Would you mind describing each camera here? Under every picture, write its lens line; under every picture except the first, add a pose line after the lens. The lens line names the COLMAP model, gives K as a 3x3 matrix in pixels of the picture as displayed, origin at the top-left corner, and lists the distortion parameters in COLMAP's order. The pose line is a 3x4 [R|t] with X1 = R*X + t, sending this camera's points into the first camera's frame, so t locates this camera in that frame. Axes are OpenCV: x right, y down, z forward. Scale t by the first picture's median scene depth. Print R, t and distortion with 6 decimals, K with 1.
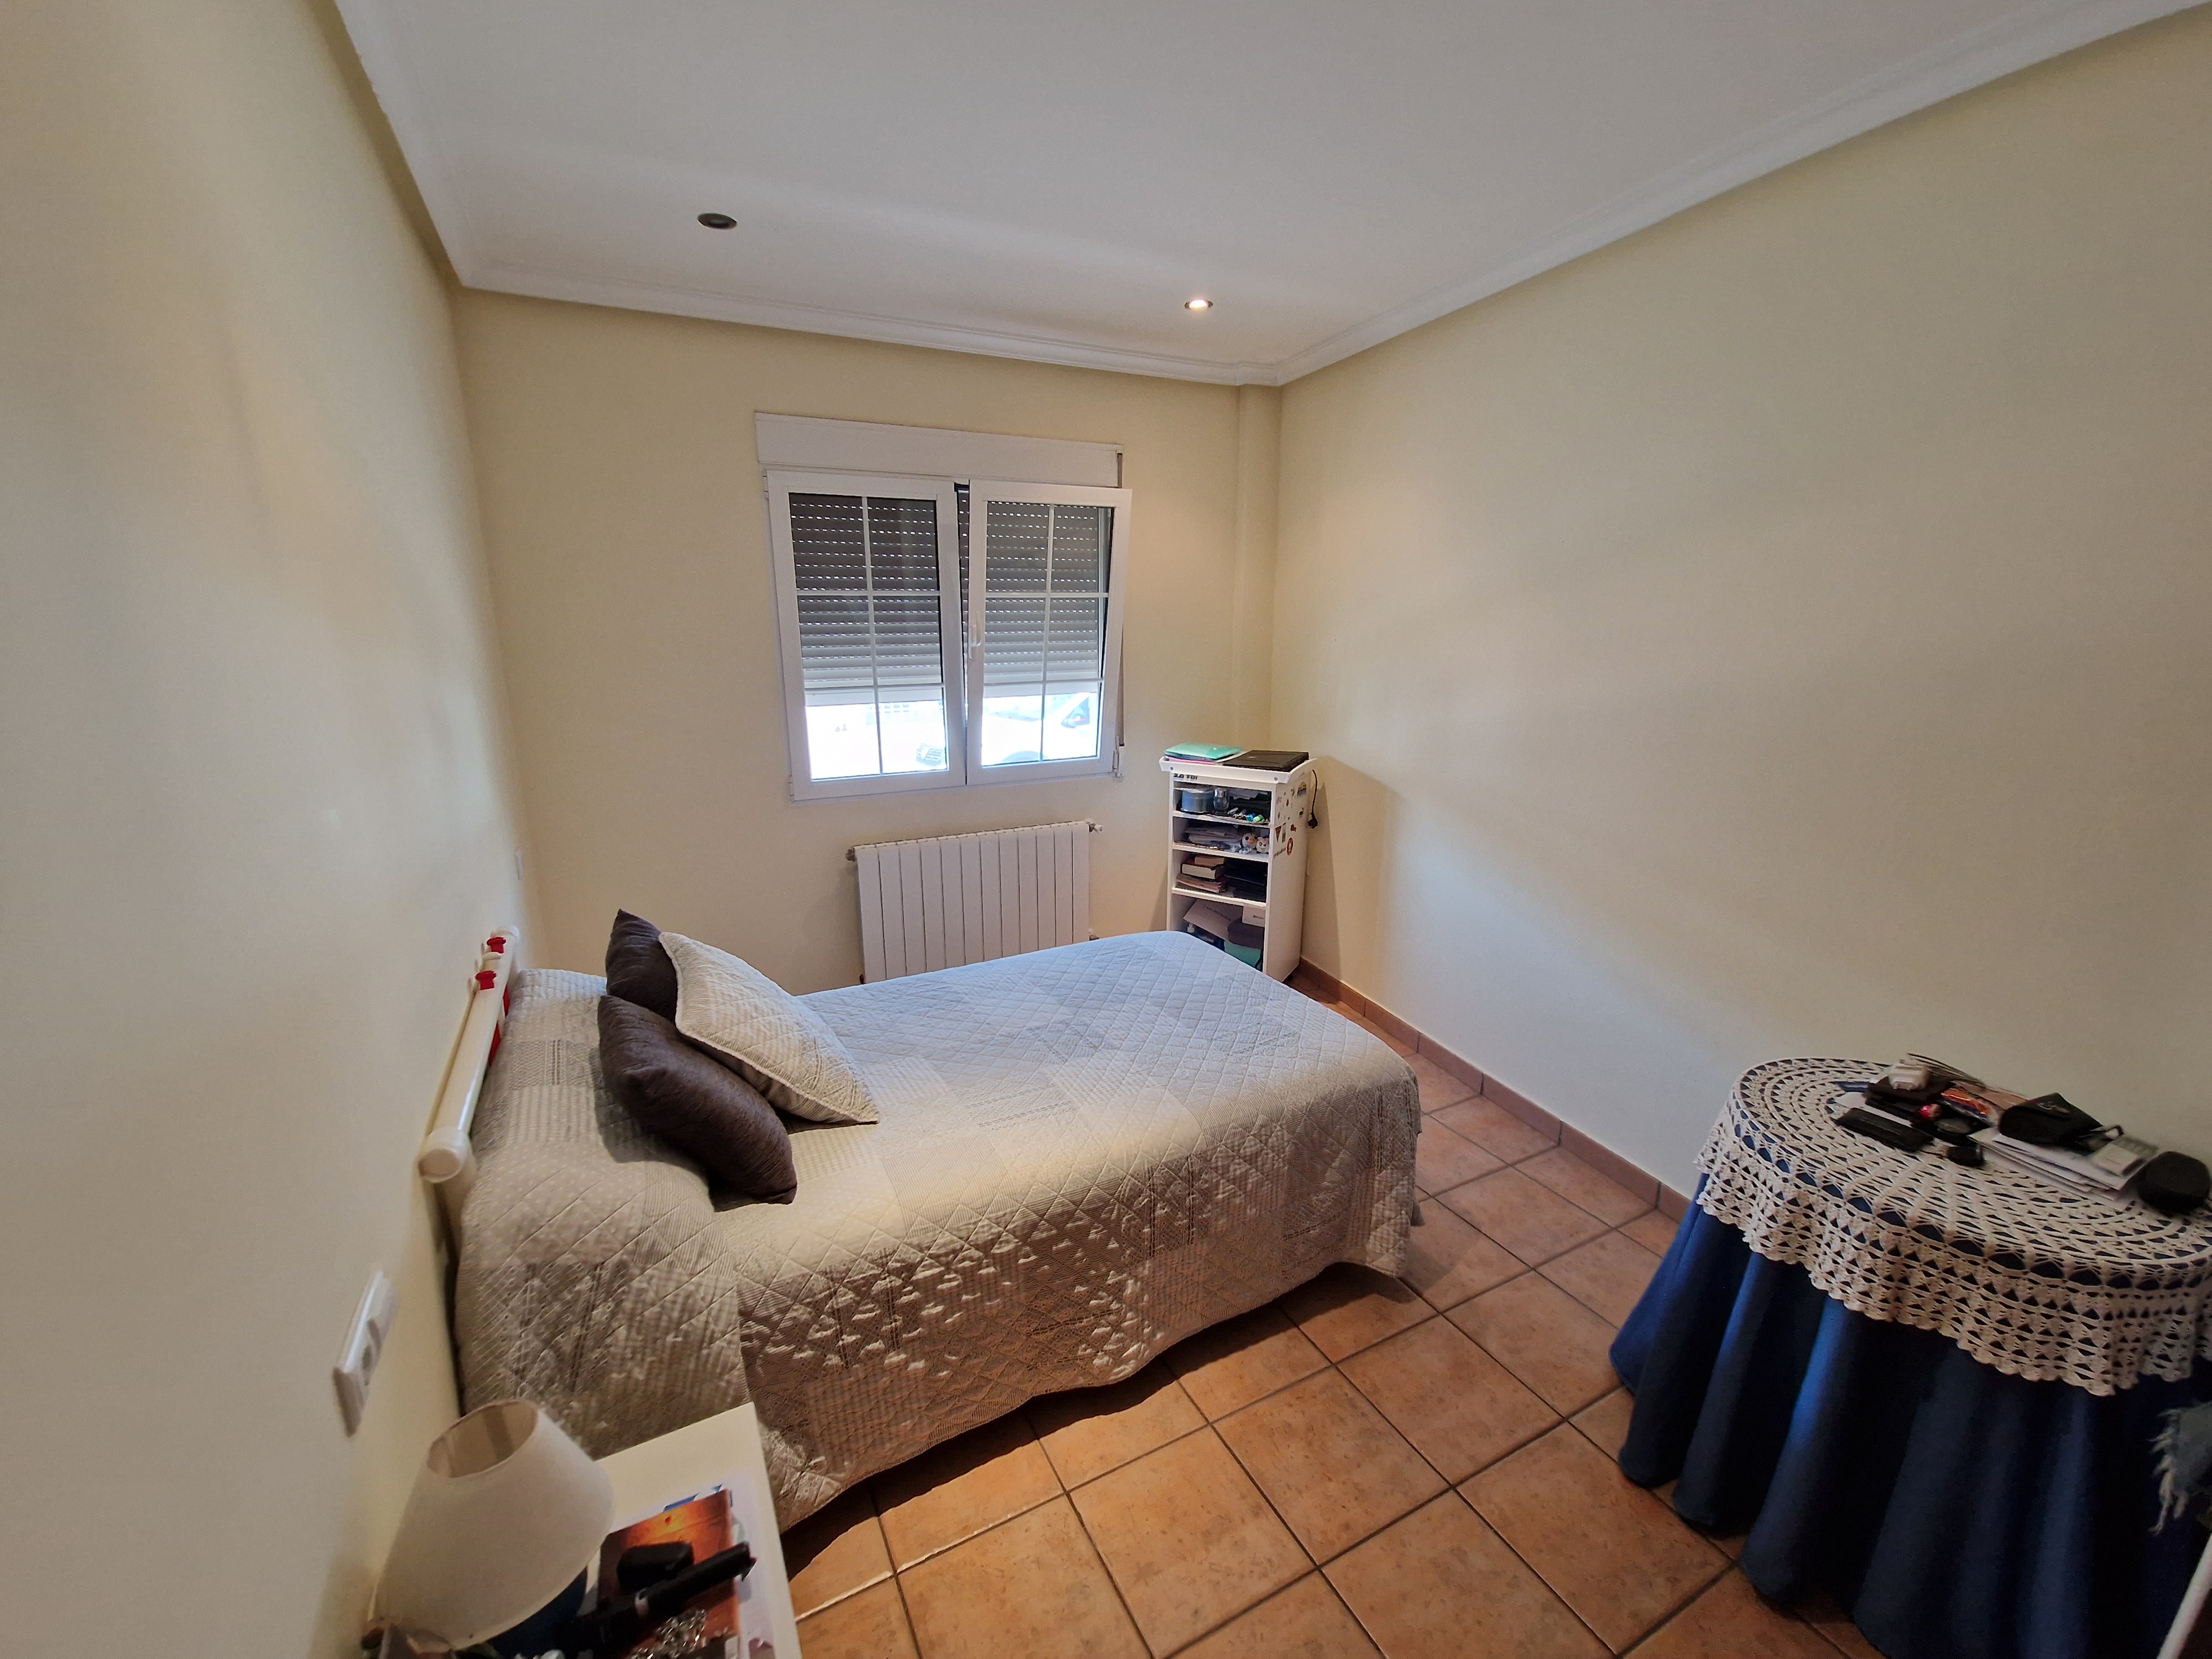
lens RADIAL K [[897.4, 0, 1092.9], [0, 897.4, 839.7], [0, 0, 1]] dist [0.012773, -0.009111]
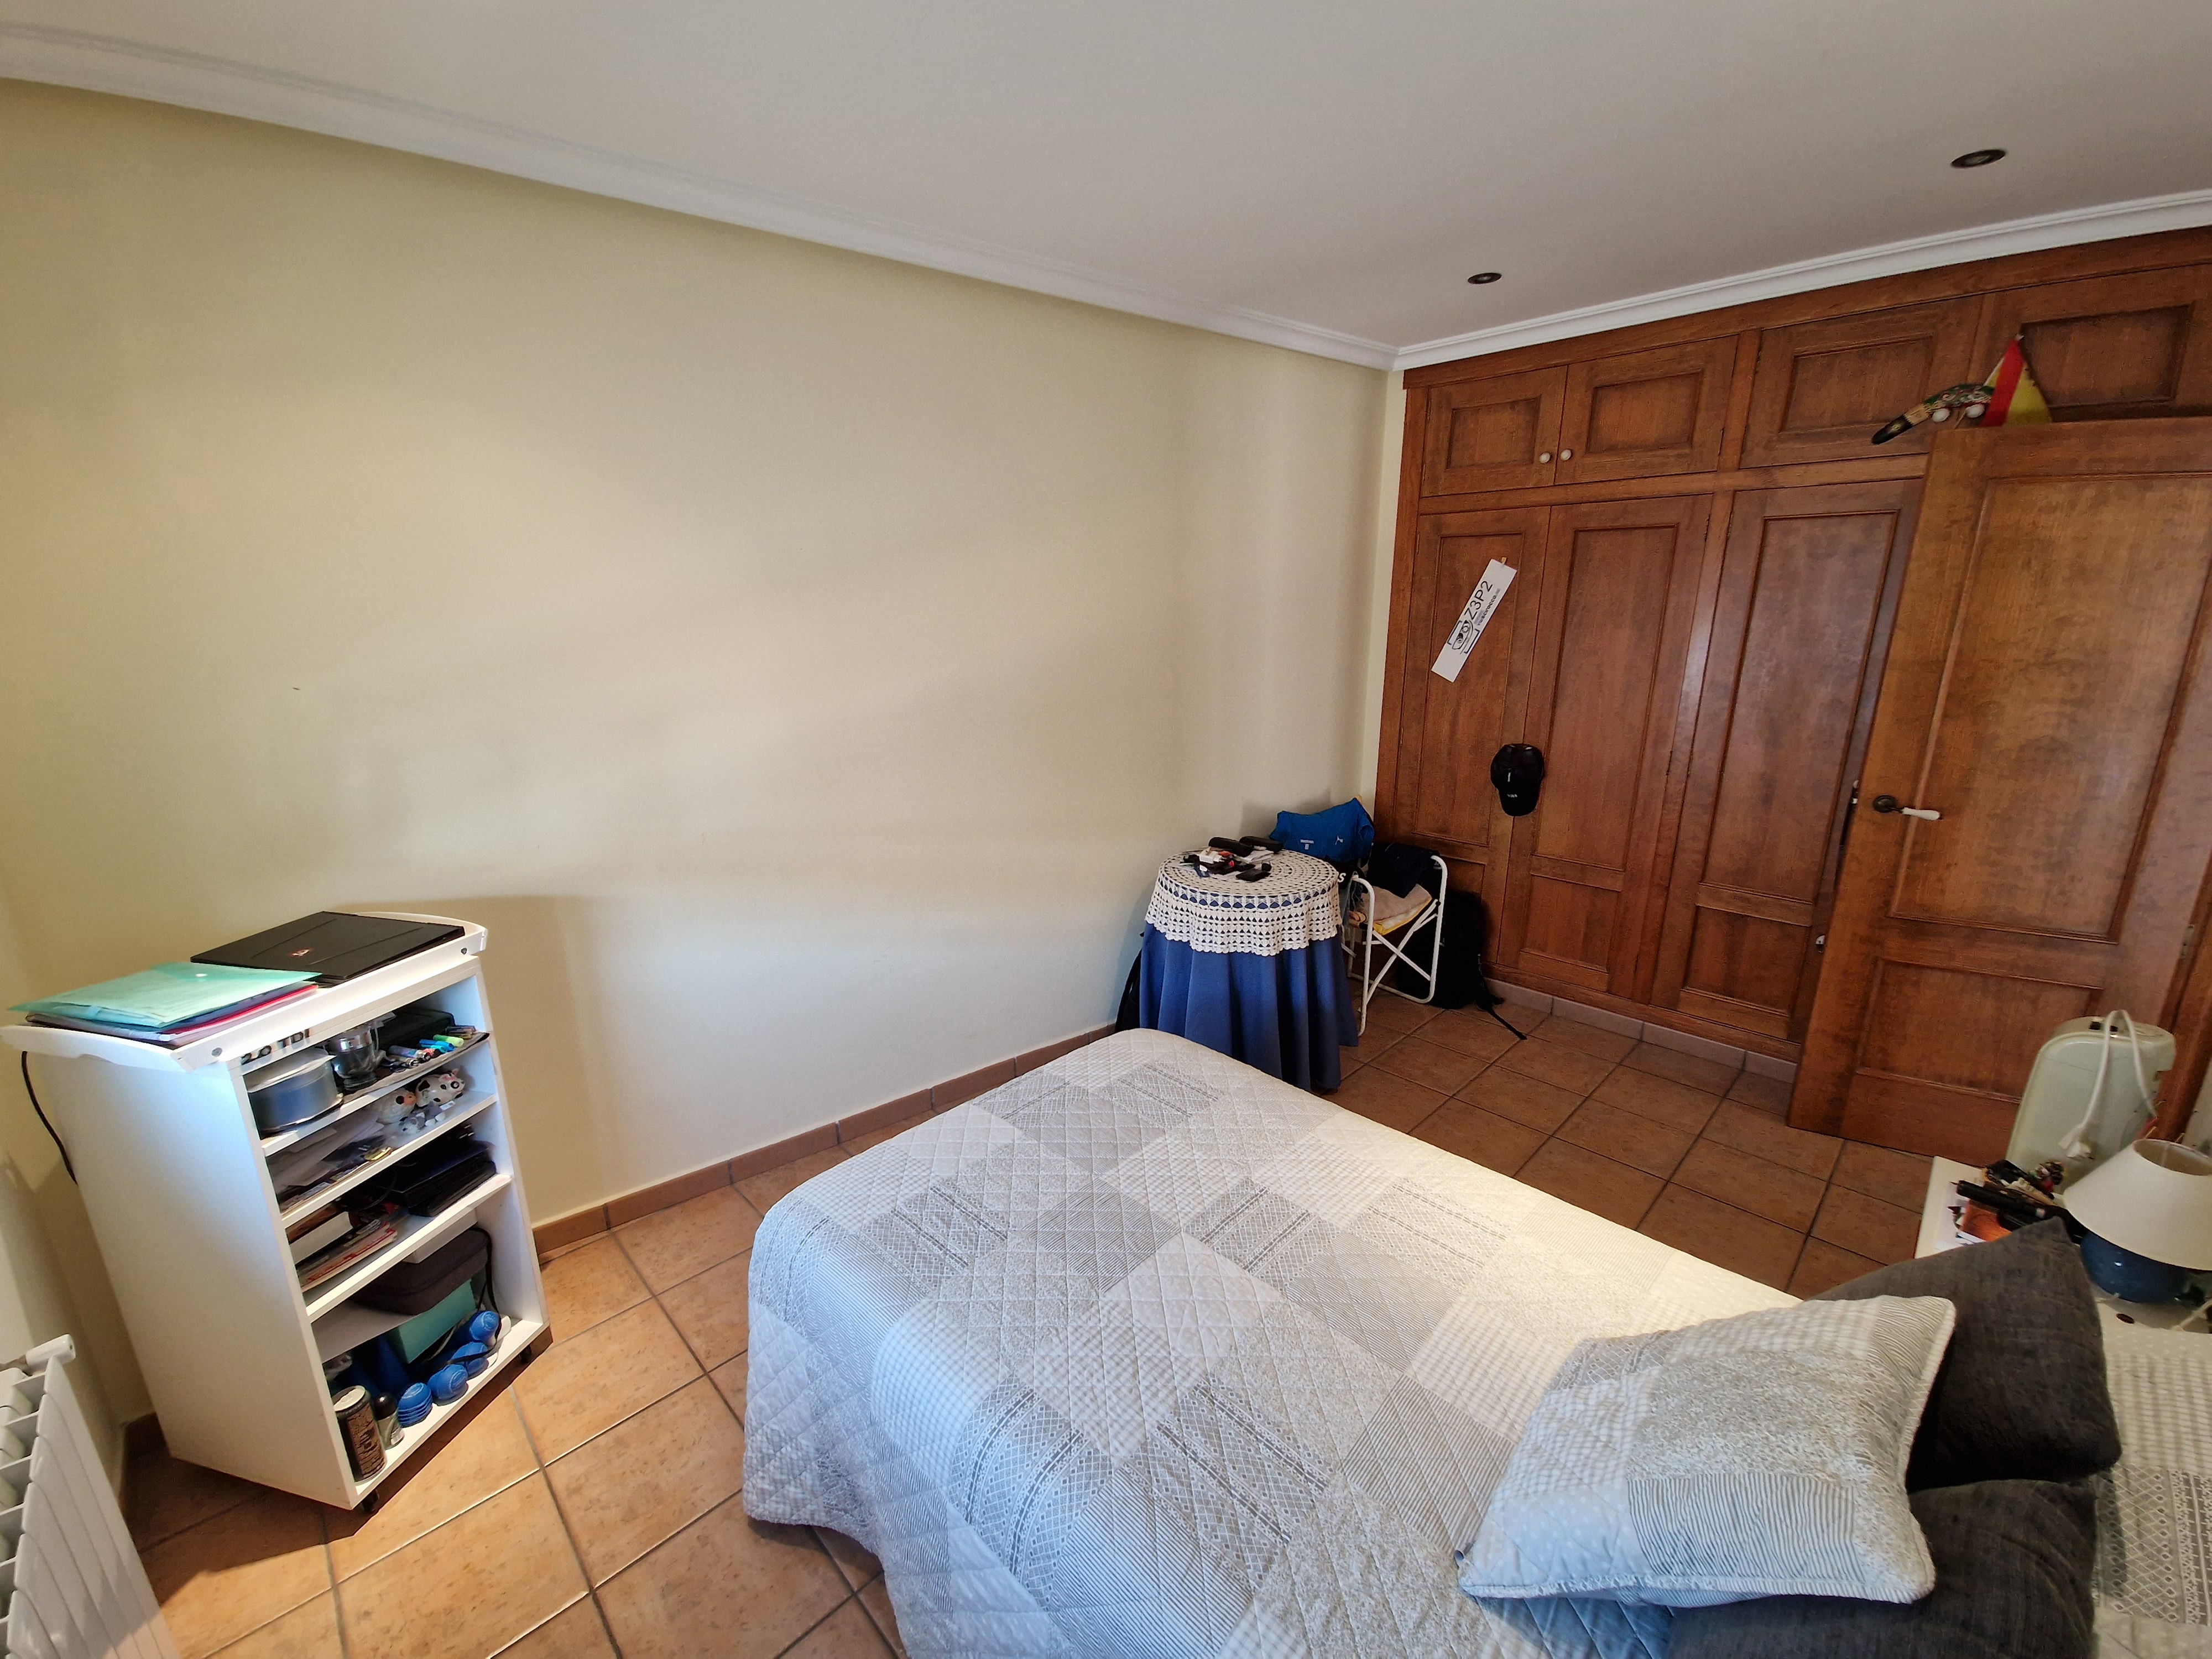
lens RADIAL K [[897.4, 0, 1092.9], [0, 897.4, 839.7], [0, 0, 1]] dist [0.012773, -0.009111]
pose [[-0.284359, -0.243946, 0.927163, -0.367994], [0.243472, 0.917006, 0.315946, -0.201250], [-0.927287, 0.315580, -0.201365, 0.732077]]
